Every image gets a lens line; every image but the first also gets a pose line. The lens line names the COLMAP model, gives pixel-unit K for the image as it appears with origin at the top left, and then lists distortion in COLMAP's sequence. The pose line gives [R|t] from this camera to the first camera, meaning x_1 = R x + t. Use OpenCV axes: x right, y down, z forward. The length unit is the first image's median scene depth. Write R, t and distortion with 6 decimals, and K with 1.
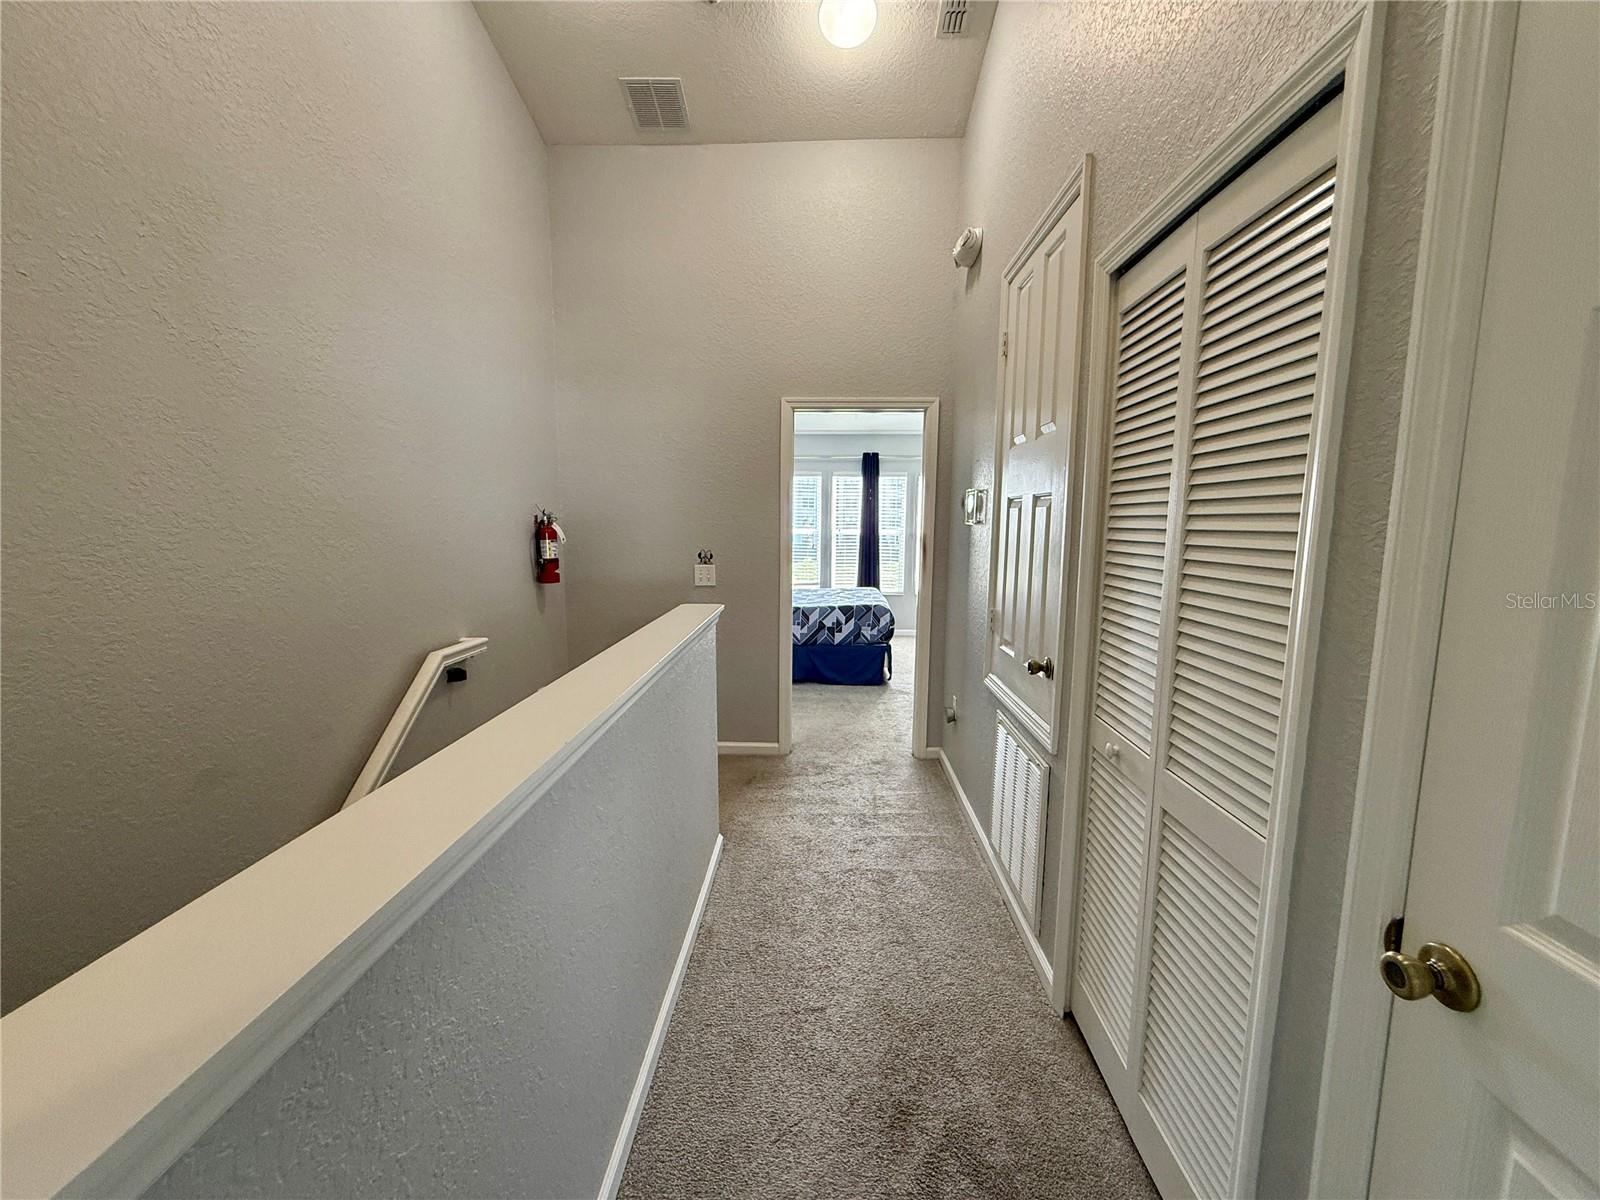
lens RADIAL K [[646.4, 0, 800.2], [0, 646.4, 600.3], [0, 0, 1]] dist [-0.002538, -0.000065]
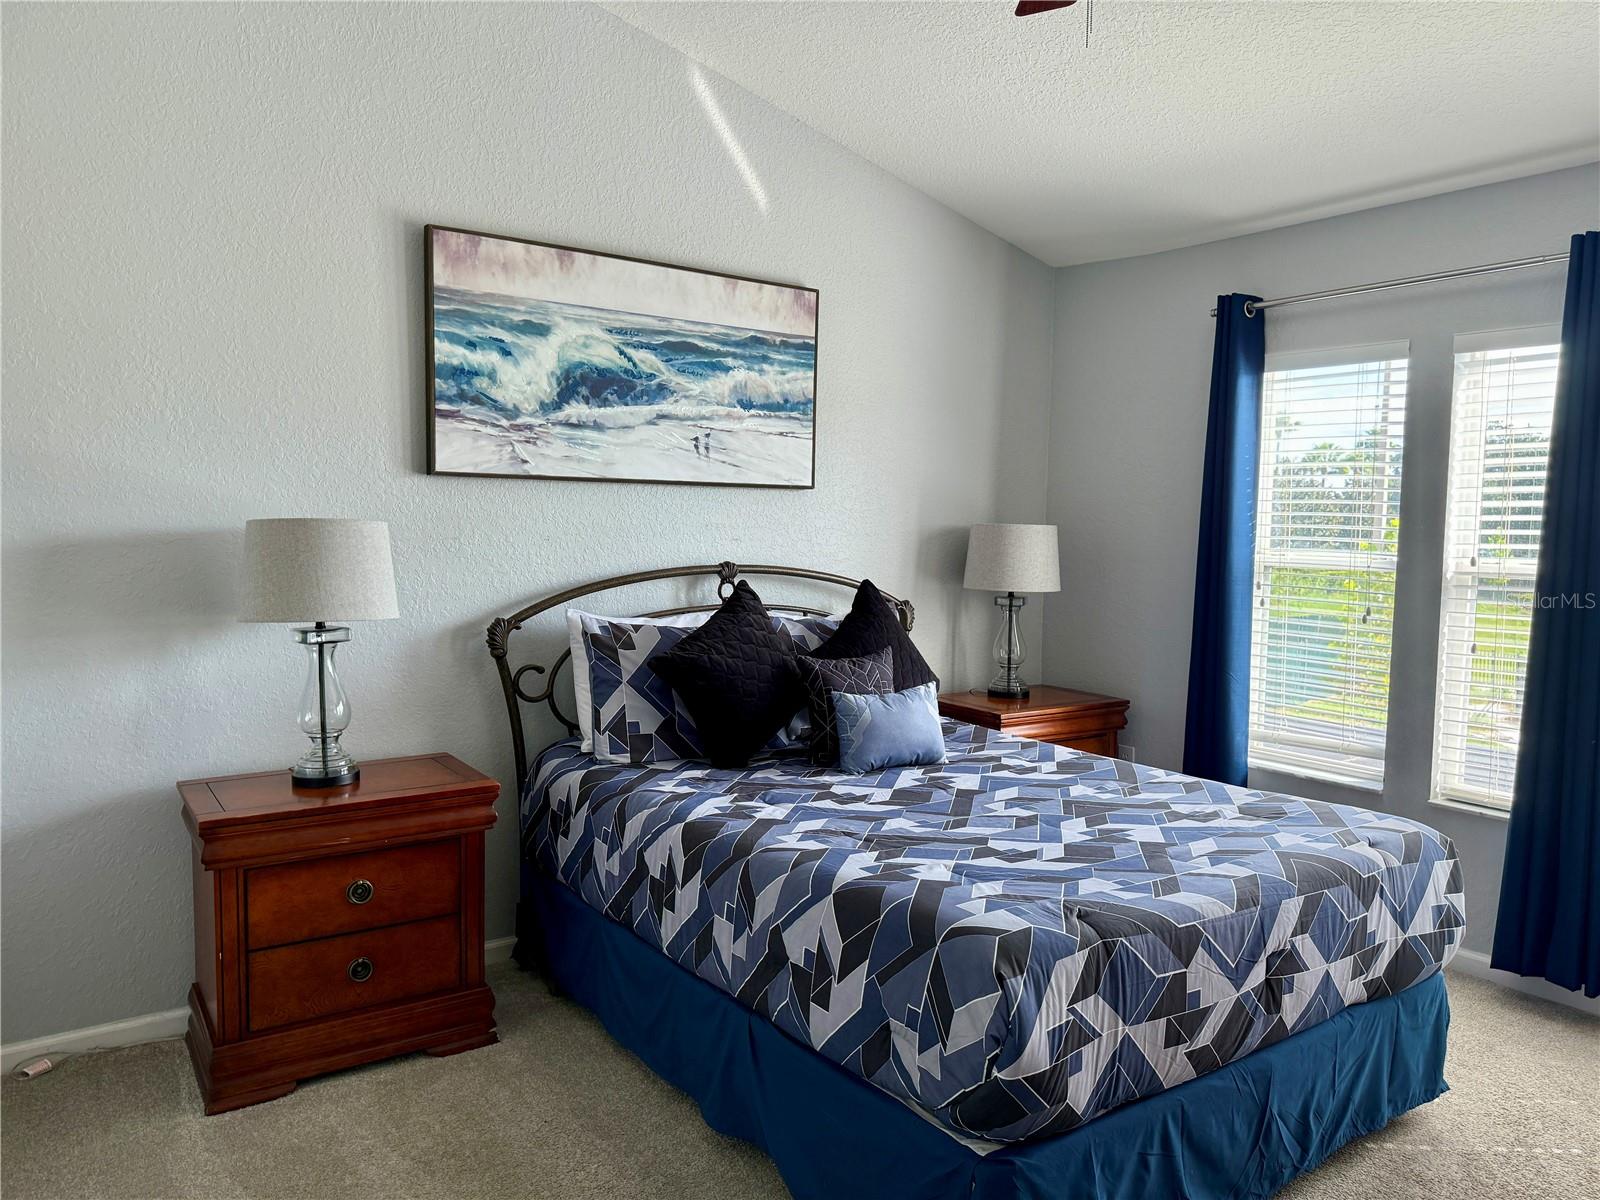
lens RADIAL K [[1105.3, 0, 802.2], [0, 1105.3, 611.6], [0, 0, 1]] dist [0.037640, -0.004046]
pose [[0.633758, 0.070777, -0.770286, 0.343976], [-0.108722, 0.994070, 0.001887, -0.086382], [0.765852, 0.082551, 0.637696, 0.735650]]
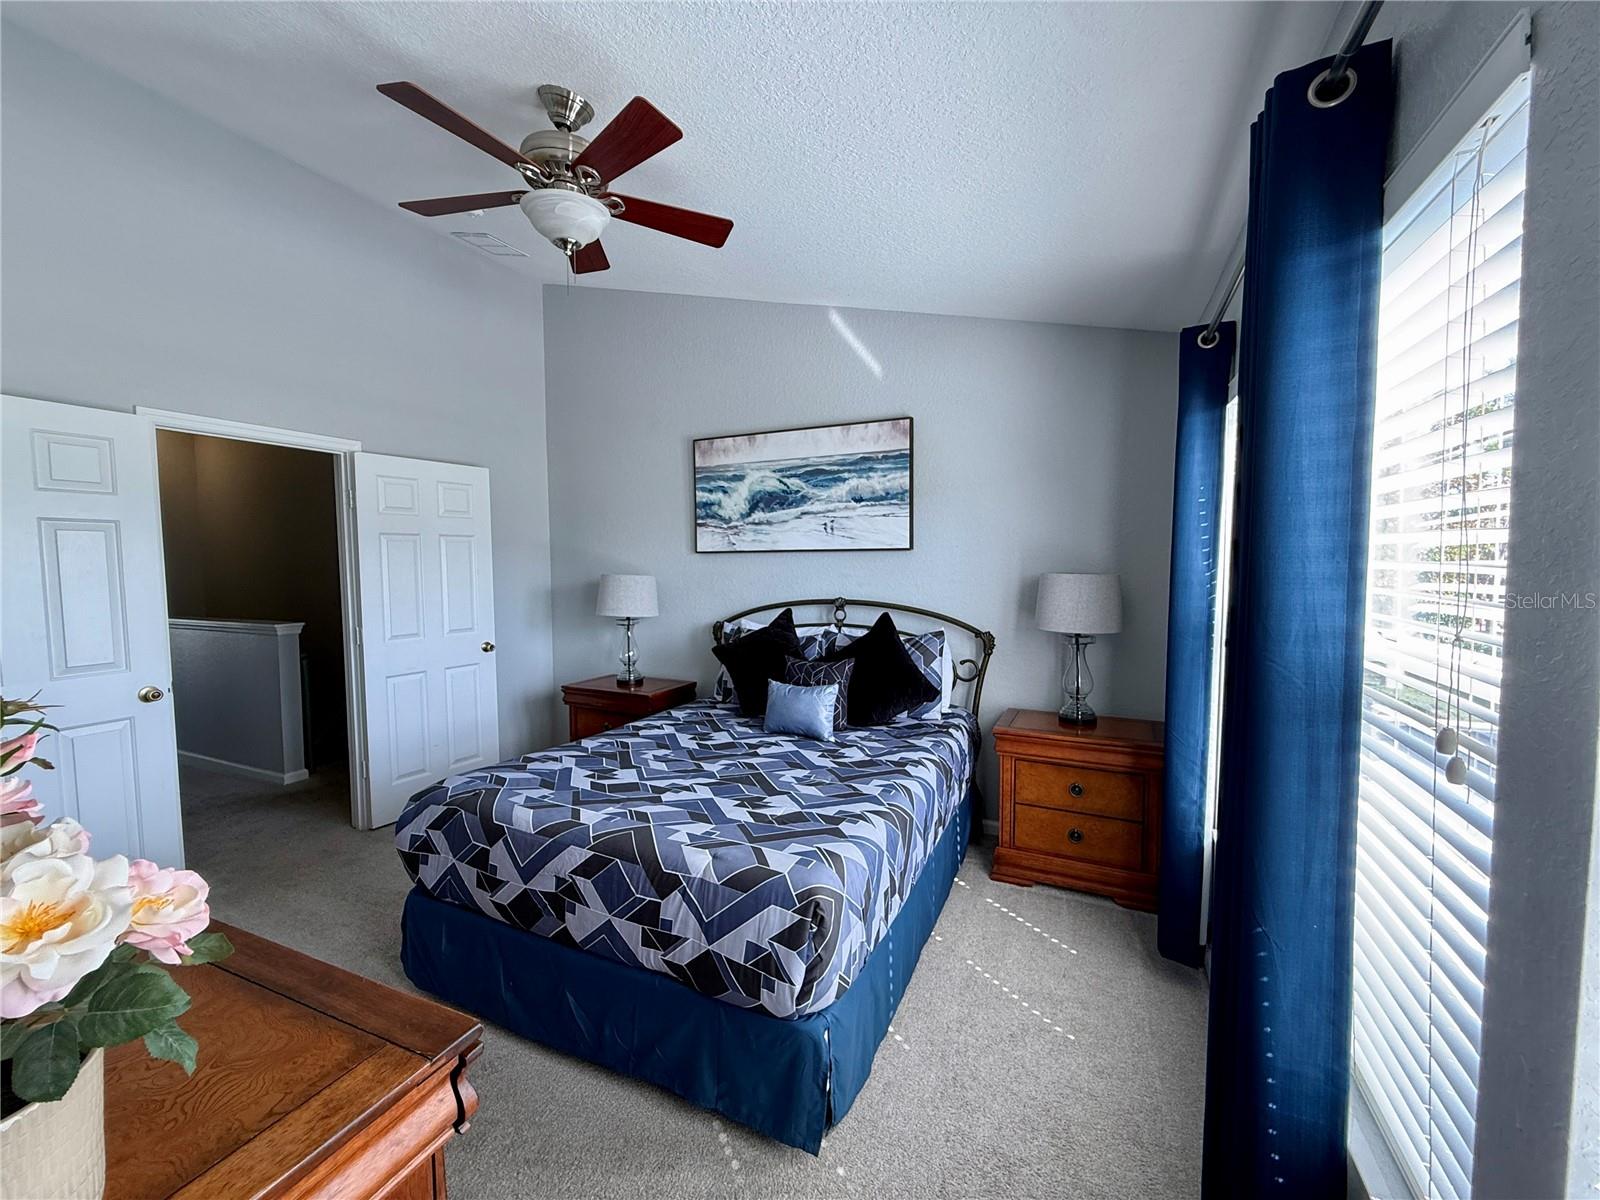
lens RADIAL K [[646.4, 0, 799.1], [0, 646.4, 590.2], [0, 0, 1]] dist [-0.002538, -0.000065]
pose [[-0.376365, 0.032987, -0.925884, 0.397139], [-0.110608, 0.990619, 0.080255, -0.156592], [0.919845, 0.132615, -0.369186, 1.267562]]
